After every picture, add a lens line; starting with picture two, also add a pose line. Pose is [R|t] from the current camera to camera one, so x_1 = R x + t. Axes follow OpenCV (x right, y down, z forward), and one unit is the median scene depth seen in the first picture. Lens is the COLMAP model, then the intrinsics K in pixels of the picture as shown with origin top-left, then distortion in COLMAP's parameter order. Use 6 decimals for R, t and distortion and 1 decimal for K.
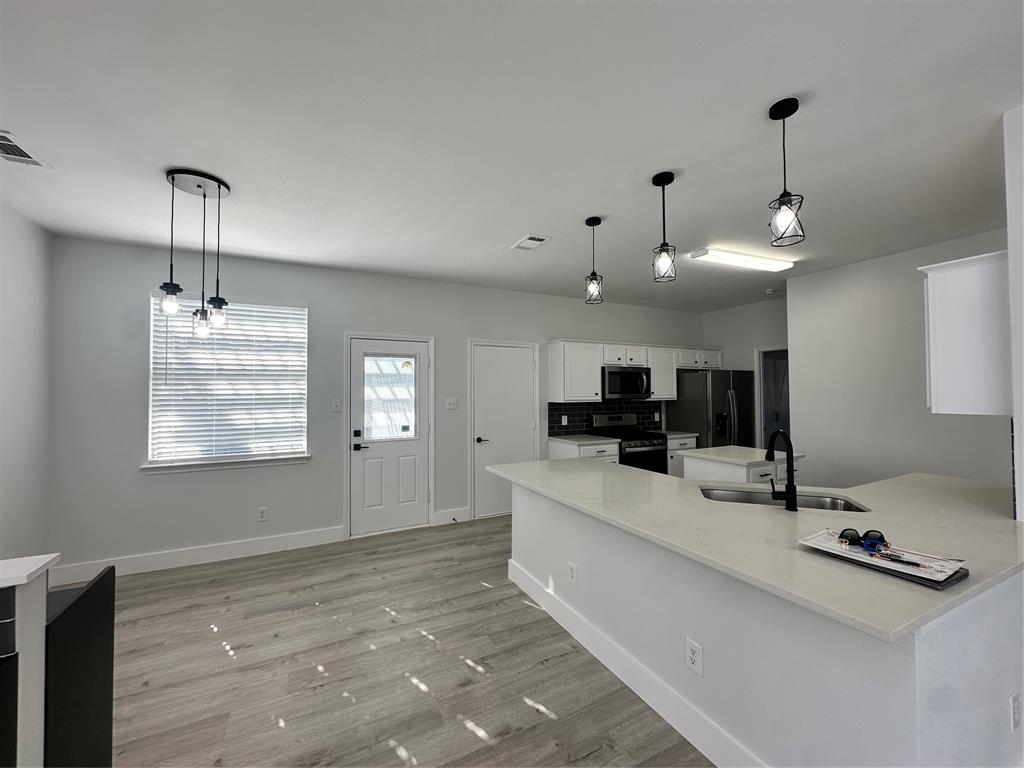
lens RADIAL K [[407.3, 0, 516.1], [0, 407.3, 386.0], [0, 0, 1]] dist [-0.000189, -0.000109]
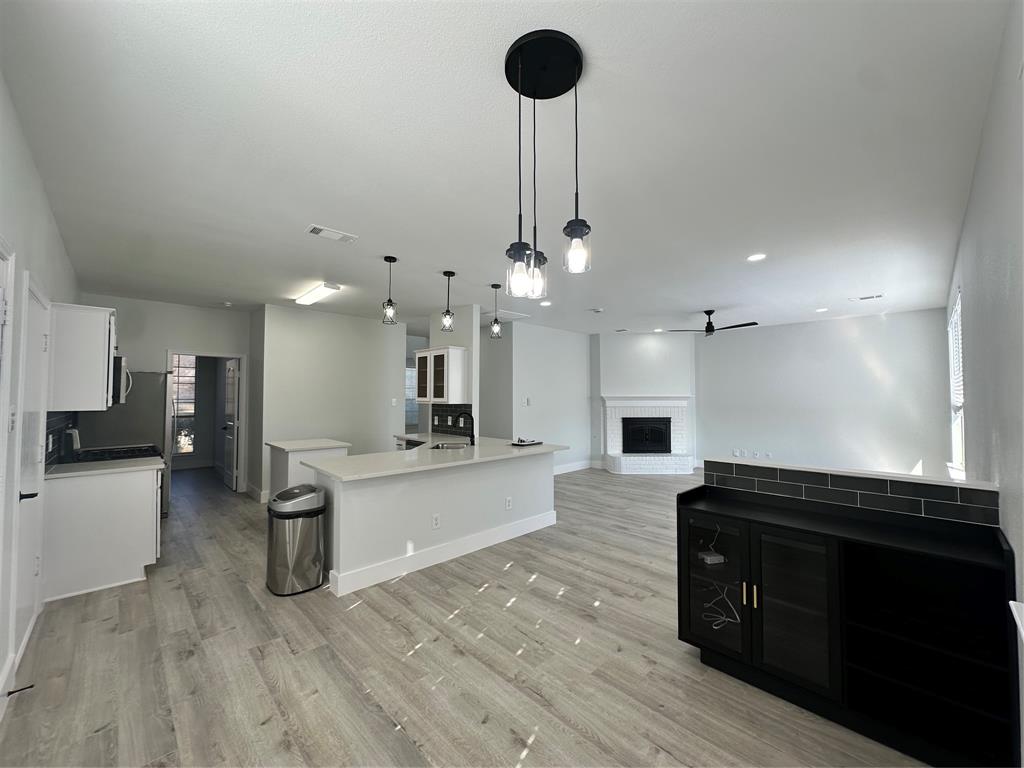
lens RADIAL K [[407.3, 0, 516.3], [0, 407.3, 386.4], [0, 0, 1]] dist [-0.000189, -0.000109]
pose [[-0.304299, 0.033746, 0.951979, -1.302874], [-0.014352, 0.999096, -0.040004, 0.043611], [-0.952468, -0.025836, -0.303540, 1.167541]]
